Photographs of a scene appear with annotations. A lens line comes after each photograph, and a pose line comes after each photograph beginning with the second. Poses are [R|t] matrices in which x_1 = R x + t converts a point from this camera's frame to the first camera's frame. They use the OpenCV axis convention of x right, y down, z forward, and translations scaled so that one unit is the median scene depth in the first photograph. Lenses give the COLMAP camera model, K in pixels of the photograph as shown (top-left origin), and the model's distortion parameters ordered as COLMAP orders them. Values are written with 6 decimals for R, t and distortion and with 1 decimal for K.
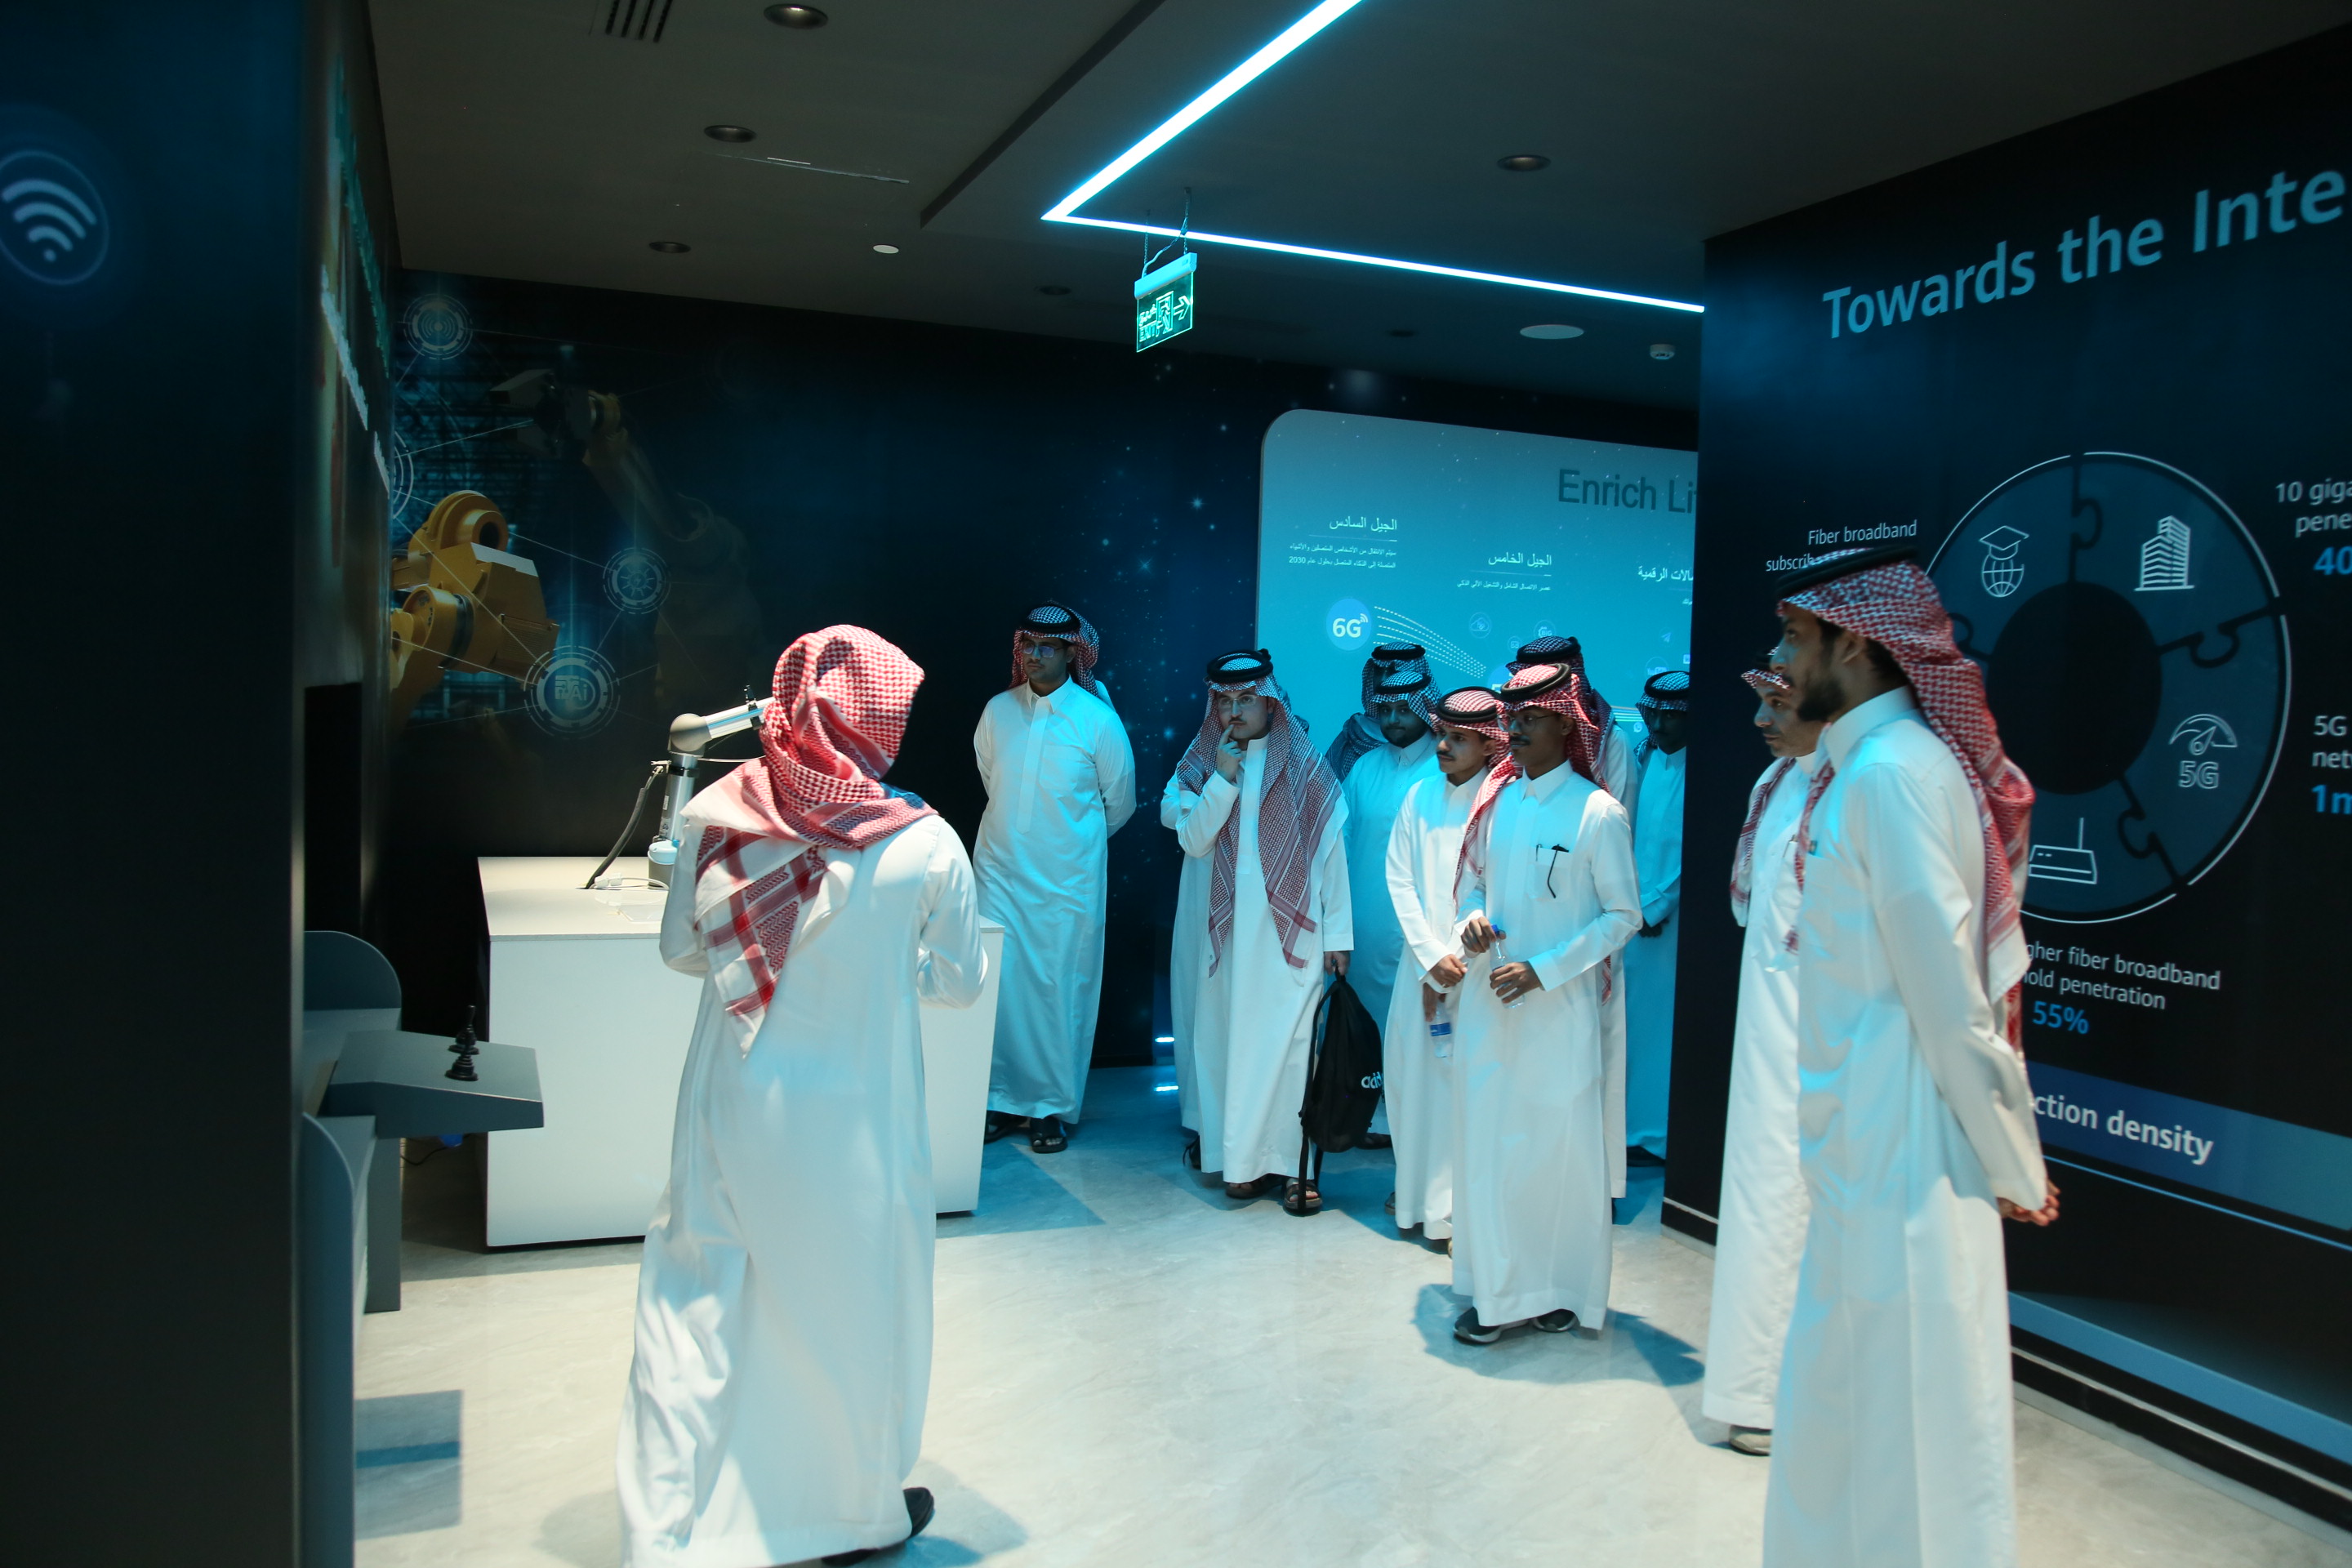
lens RADIAL K [[1847.1, 0, 1177.5], [0, 1847.1, 790.6], [0, 0, 1]] dist [-0.024000, 0.005987]
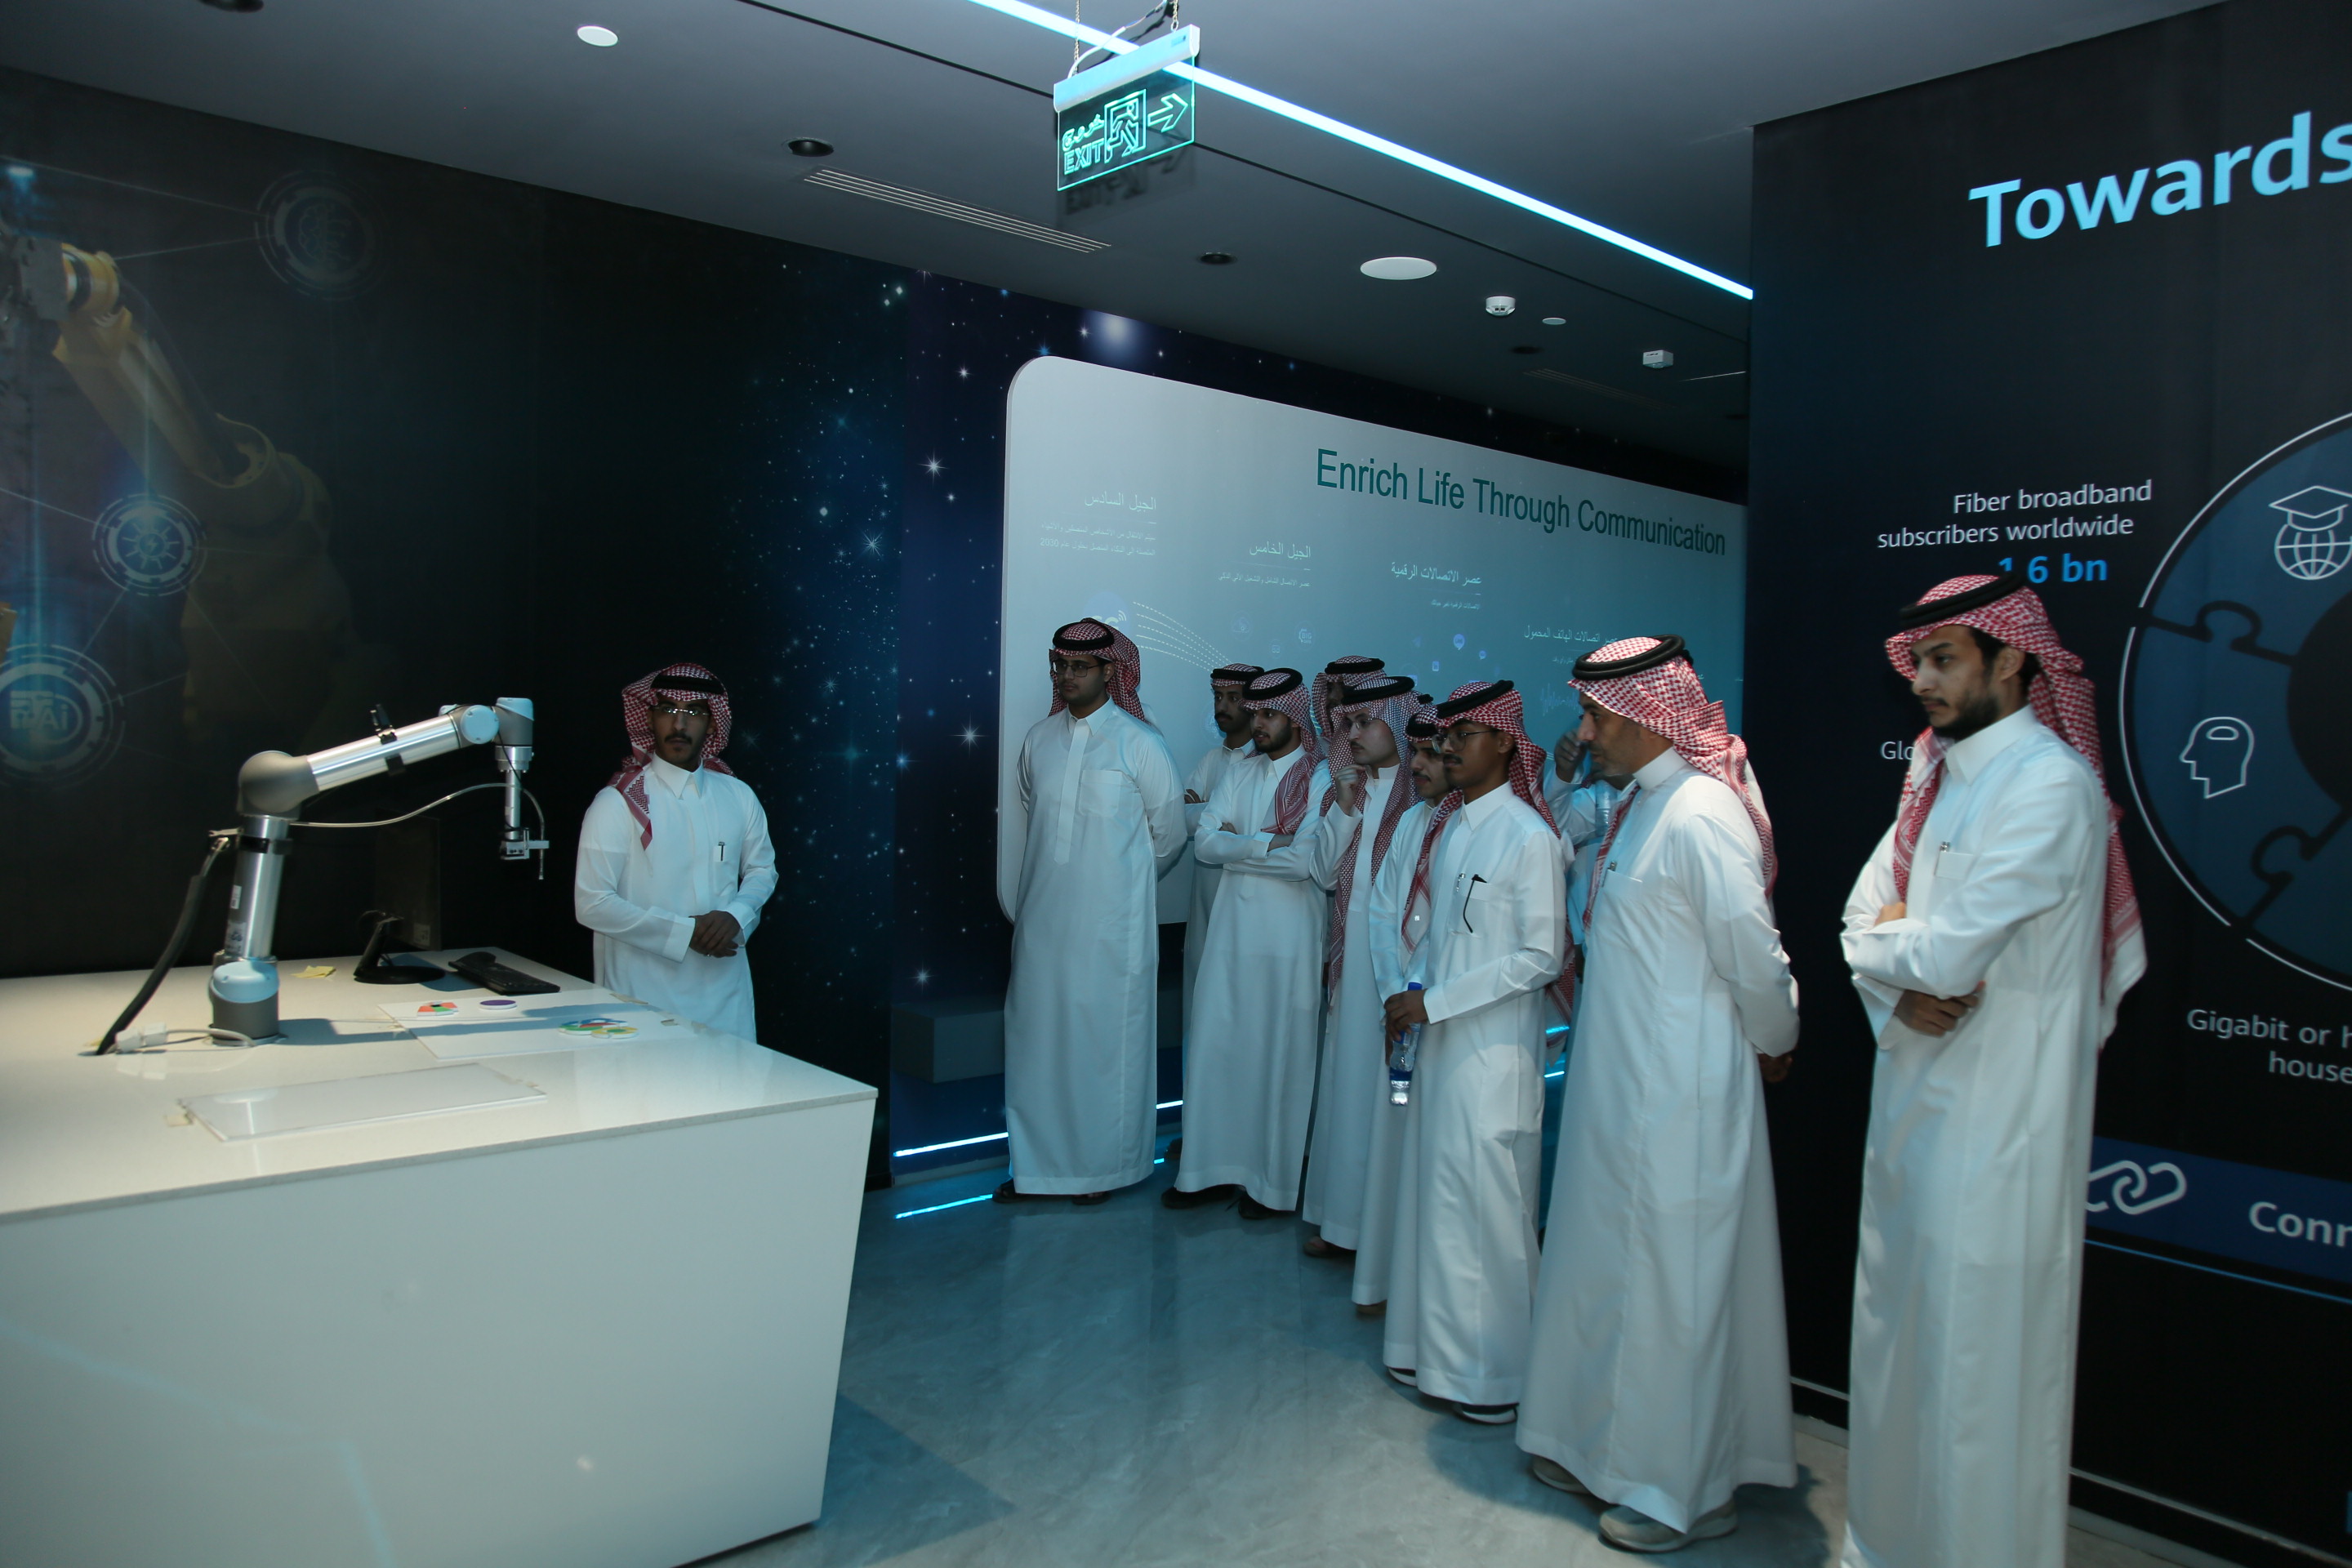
lens RADIAL K [[1654.6, 0, 1195.6], [0, 1654.6, 787.3], [0, 0, 1]] dist [-0.082850, 0.044335]
pose [[0.942627, -0.023912, 0.332991, -0.156683], [0.024193, 0.999702, 0.003305, -0.024380], [-0.332971, 0.004941, 0.942924, 0.393397]]
